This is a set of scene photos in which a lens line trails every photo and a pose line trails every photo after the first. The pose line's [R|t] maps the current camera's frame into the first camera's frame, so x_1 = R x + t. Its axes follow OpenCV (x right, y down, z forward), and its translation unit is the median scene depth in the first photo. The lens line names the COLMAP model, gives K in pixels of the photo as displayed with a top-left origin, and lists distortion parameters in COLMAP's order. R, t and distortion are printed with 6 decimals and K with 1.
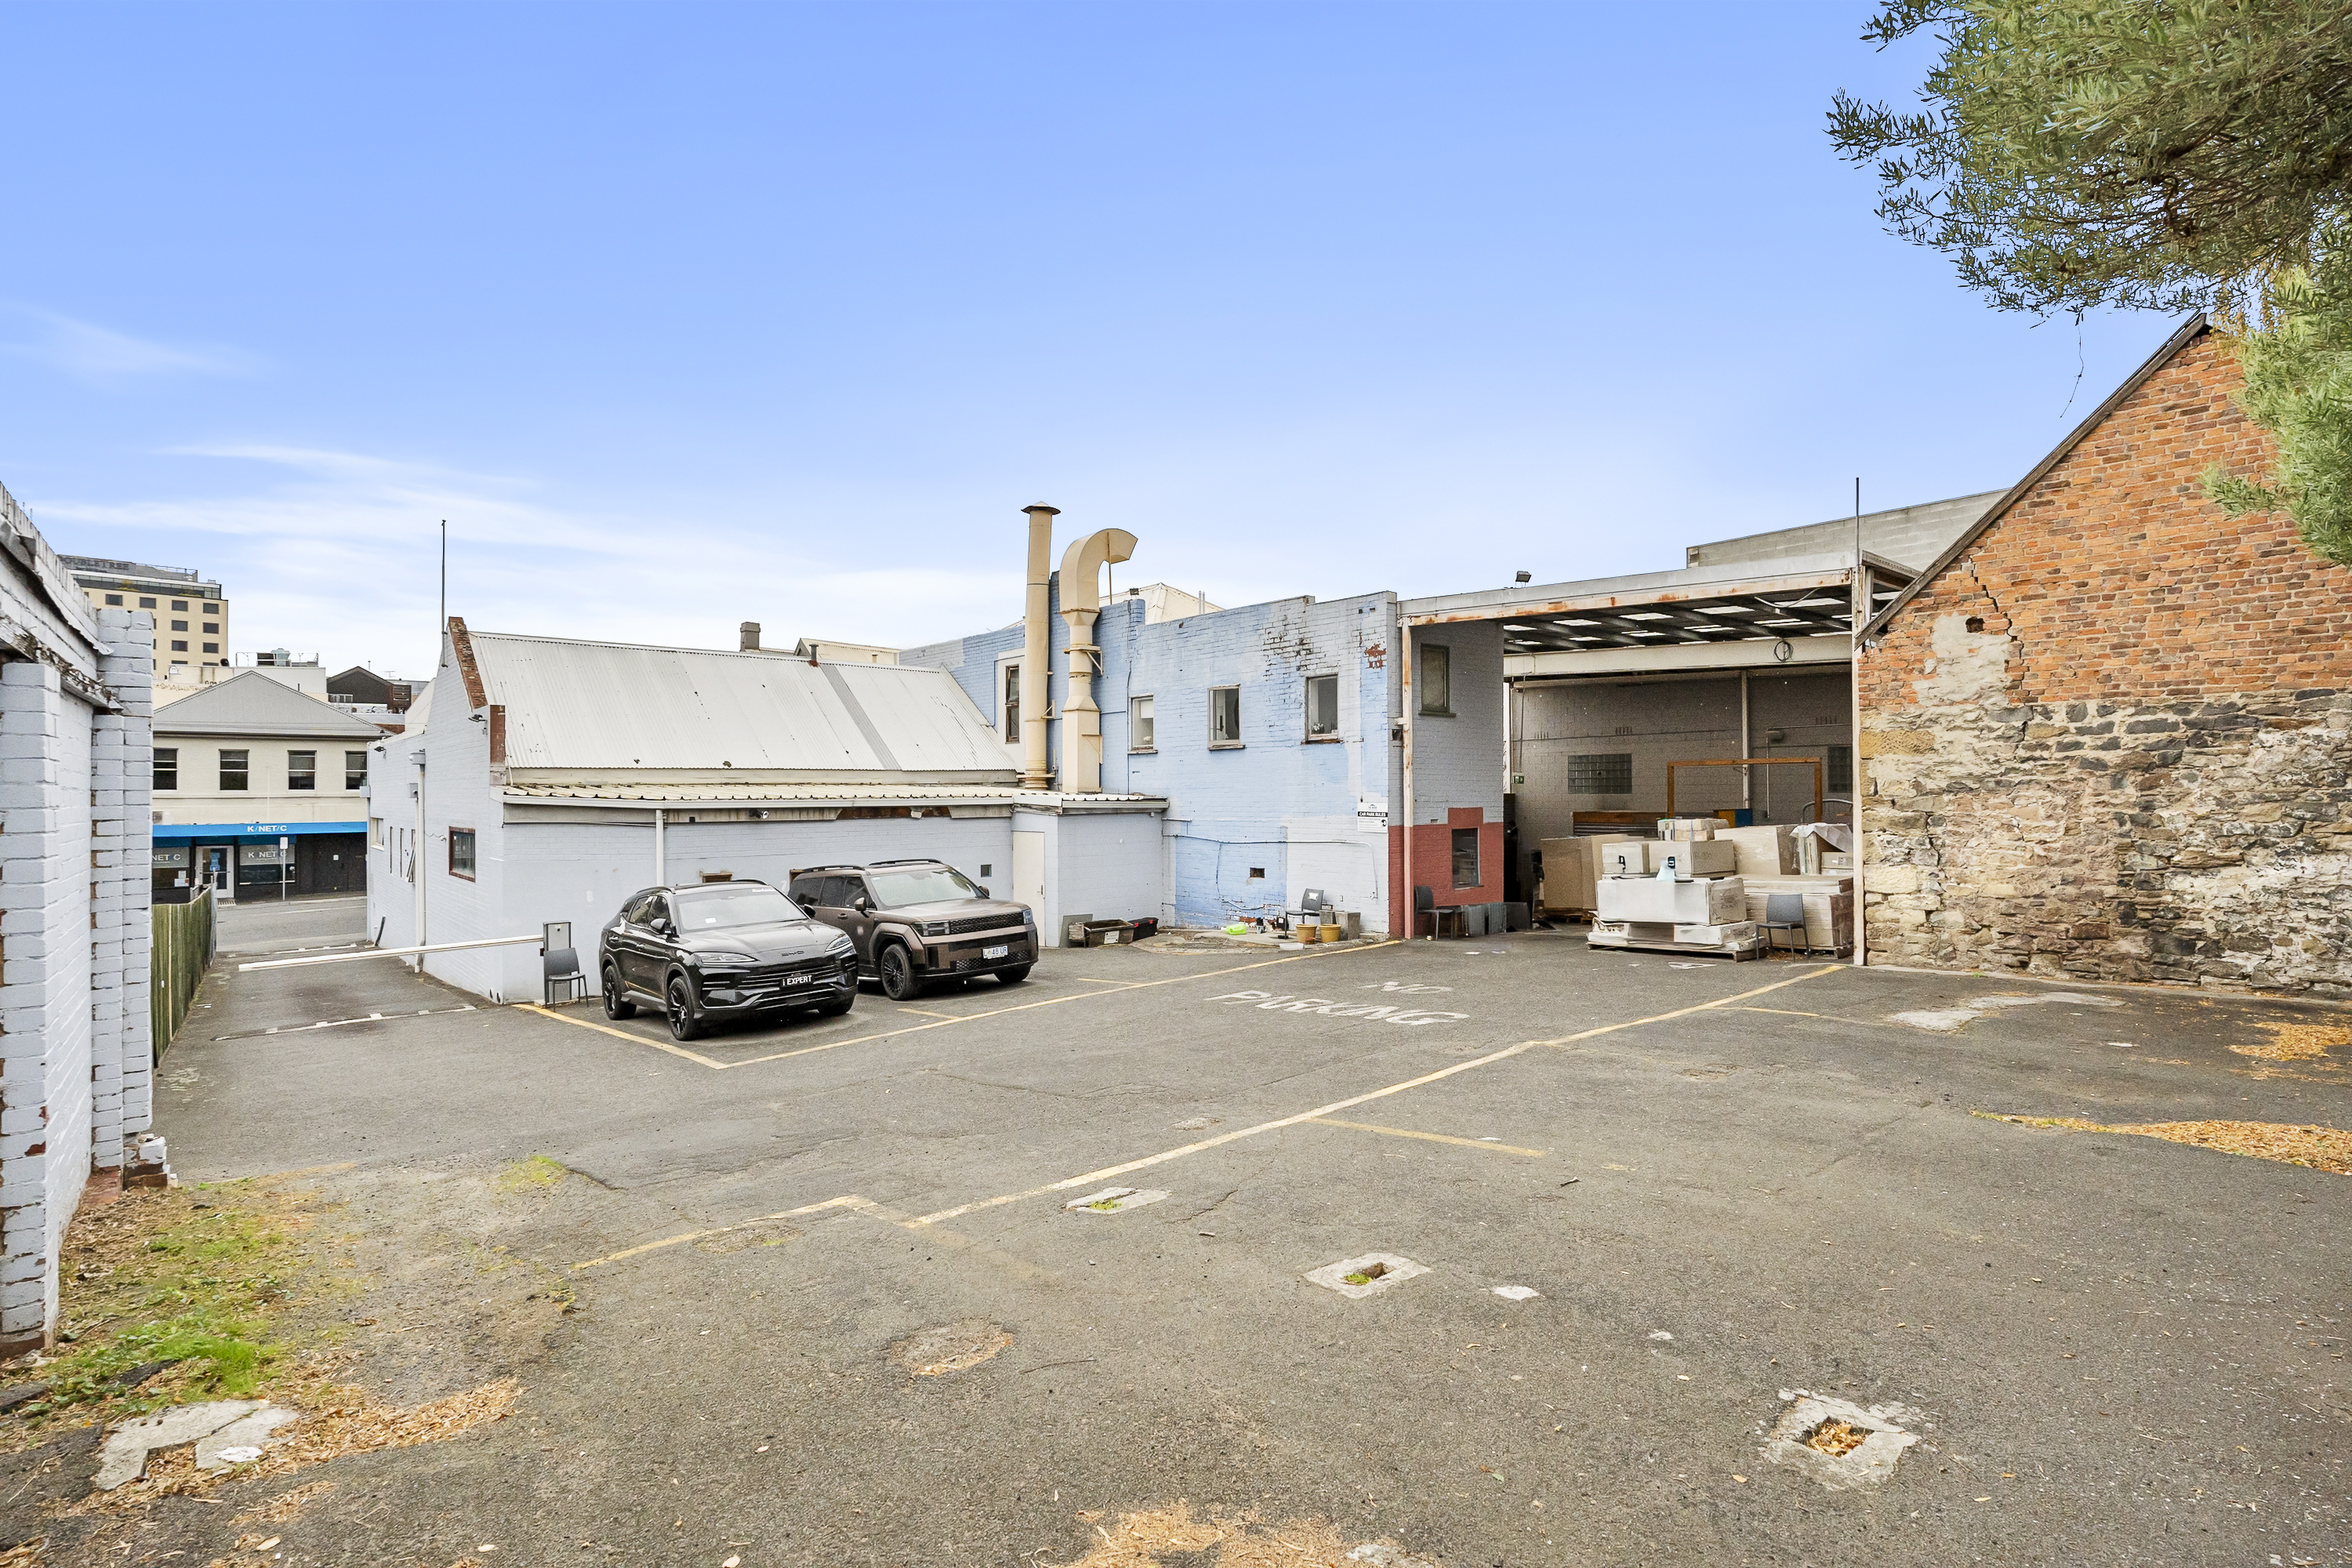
lens RADIAL K [[1109.8, 0, 1174.5], [0, 1109.8, 785.2], [0, 0, 1]] dist [-0.000354, -0.000001]
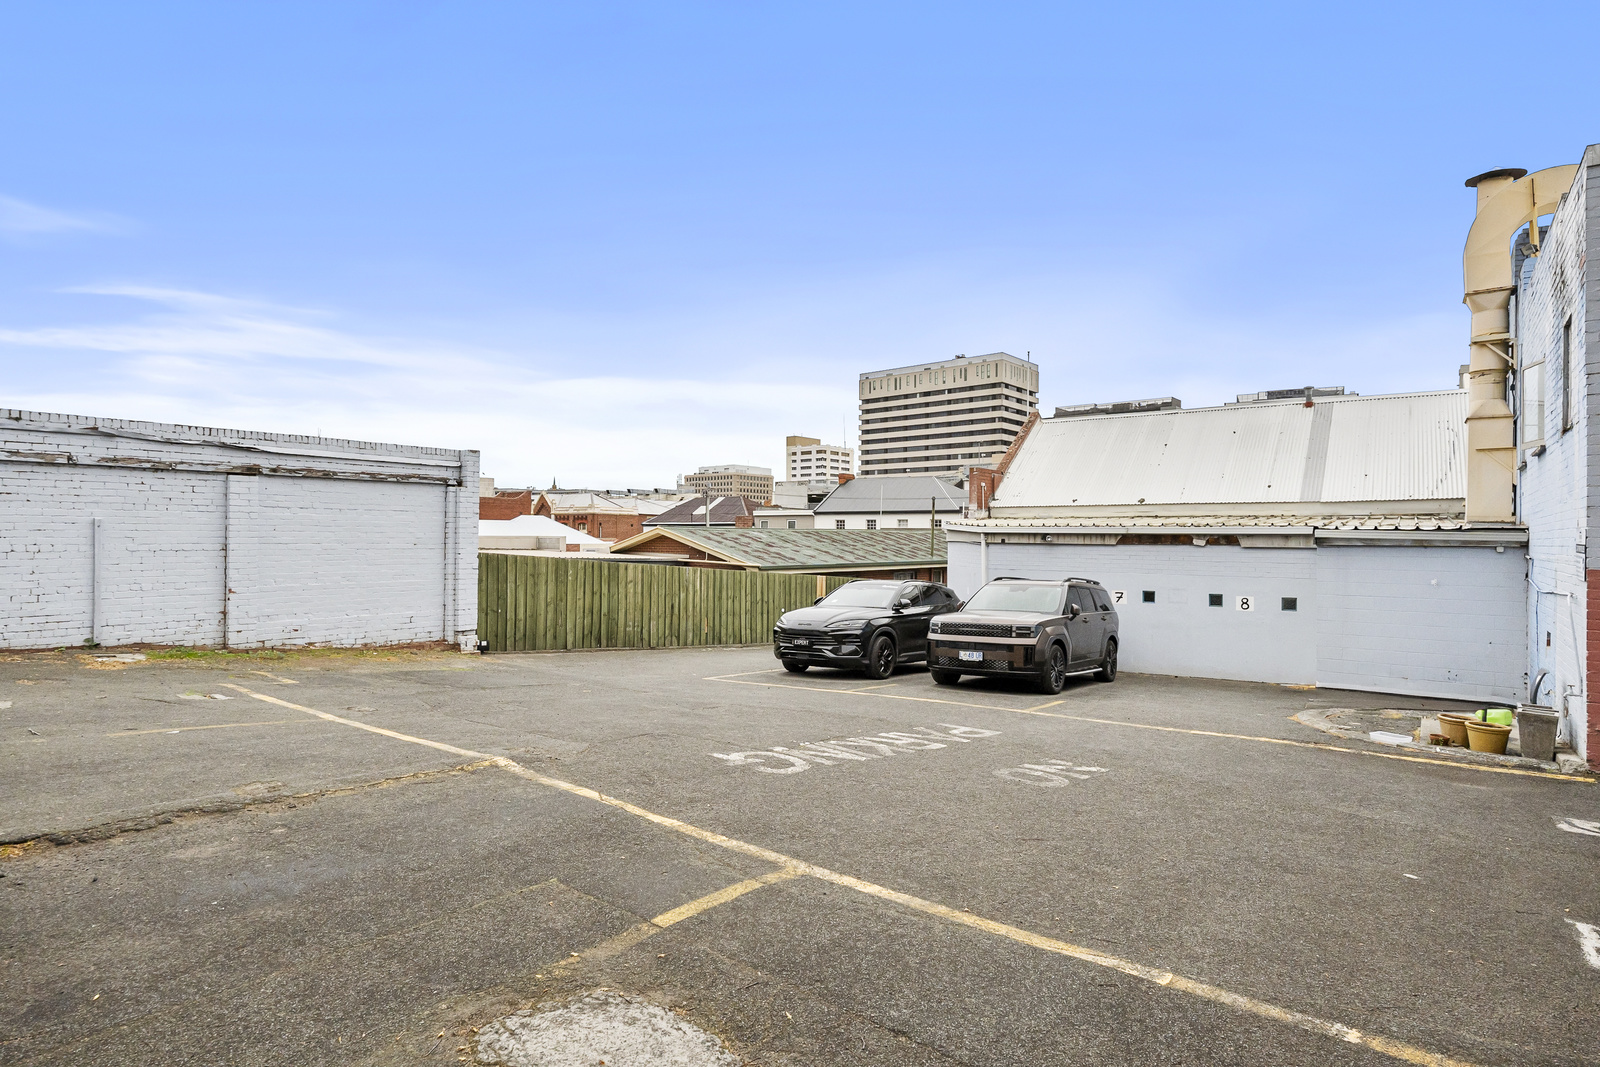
lens RADIAL K [[840.1, 0, 799.2], [0, 840.1, 530.8], [0, 0, 1]] dist [0.002643, 0.000278]
pose [[0.198438, 0.006385, -0.980093, 0.490039], [0.003525, 0.999968, 0.007229, 0.008583], [0.980107, -0.004889, 0.198409, 0.475112]]
